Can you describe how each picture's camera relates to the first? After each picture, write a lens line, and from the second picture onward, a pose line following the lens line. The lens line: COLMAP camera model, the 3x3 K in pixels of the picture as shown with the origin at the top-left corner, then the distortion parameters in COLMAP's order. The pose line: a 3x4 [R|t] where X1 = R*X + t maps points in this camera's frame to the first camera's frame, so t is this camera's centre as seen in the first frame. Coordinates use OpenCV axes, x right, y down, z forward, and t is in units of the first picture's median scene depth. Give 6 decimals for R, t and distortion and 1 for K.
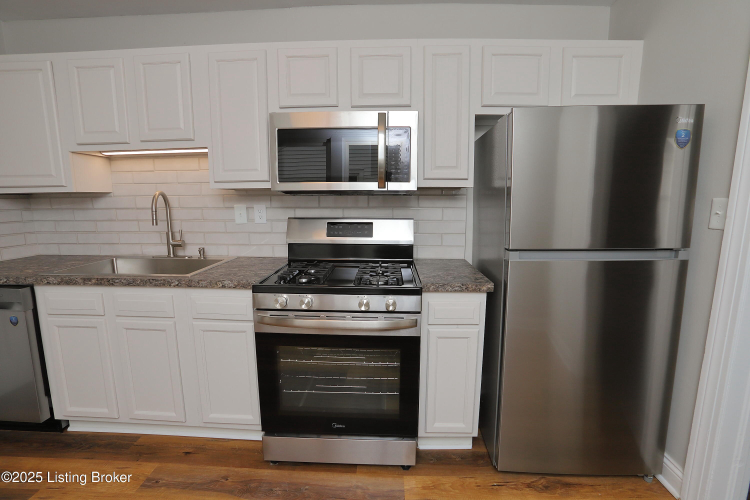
lens RADIAL K [[340.4, 0, 377.2], [0, 340.4, 247.2], [0, 0, 1]] dist [-0.059725, 0.017744]
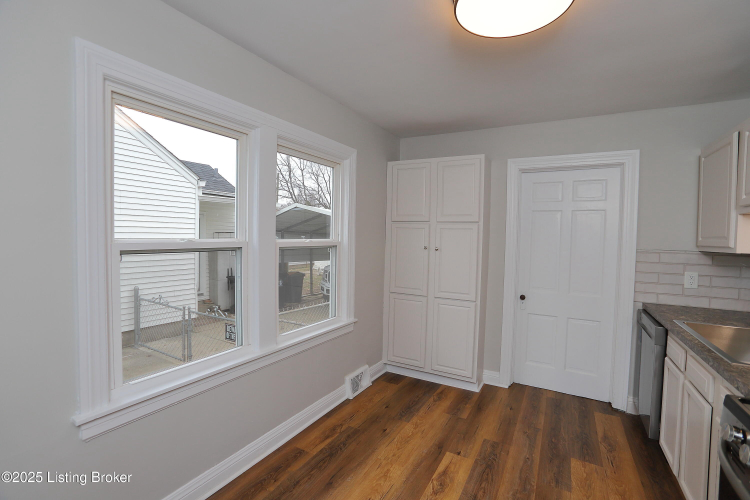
lens RADIAL K [[340.4, 0, 373.1], [0, 340.4, 246.2], [0, 0, 1]] dist [-0.059725, 0.017744]
pose [[-0.459524, 0.021122, -0.887914, 0.525304], [-0.148491, 0.983819, 0.100252, -0.140909], [0.875665, 0.177915, -0.448952, 0.520553]]
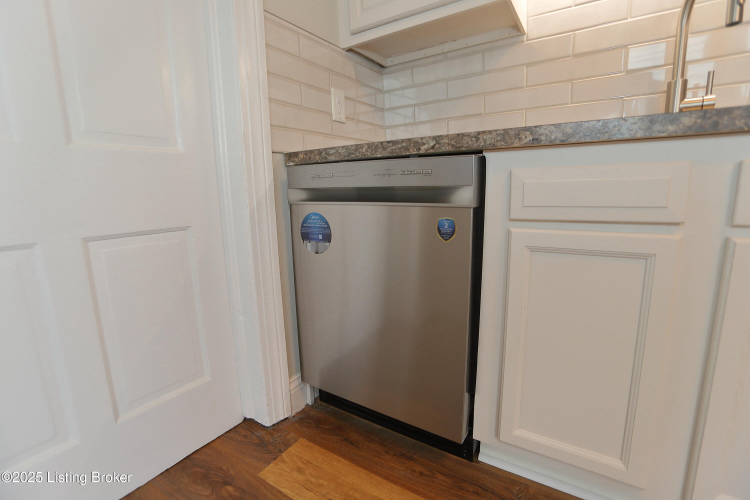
lens RADIAL K [[340.4, 0, 374.8], [0, 340.4, 253.3], [0, 0, 1]] dist [-0.059725, 0.017744]
pose [[0.867021, 0.068780, -0.493501, -0.934962], [-0.051354, 0.997488, 0.048798, 0.236355], [0.495618, -0.016966, 0.868375, 0.504938]]
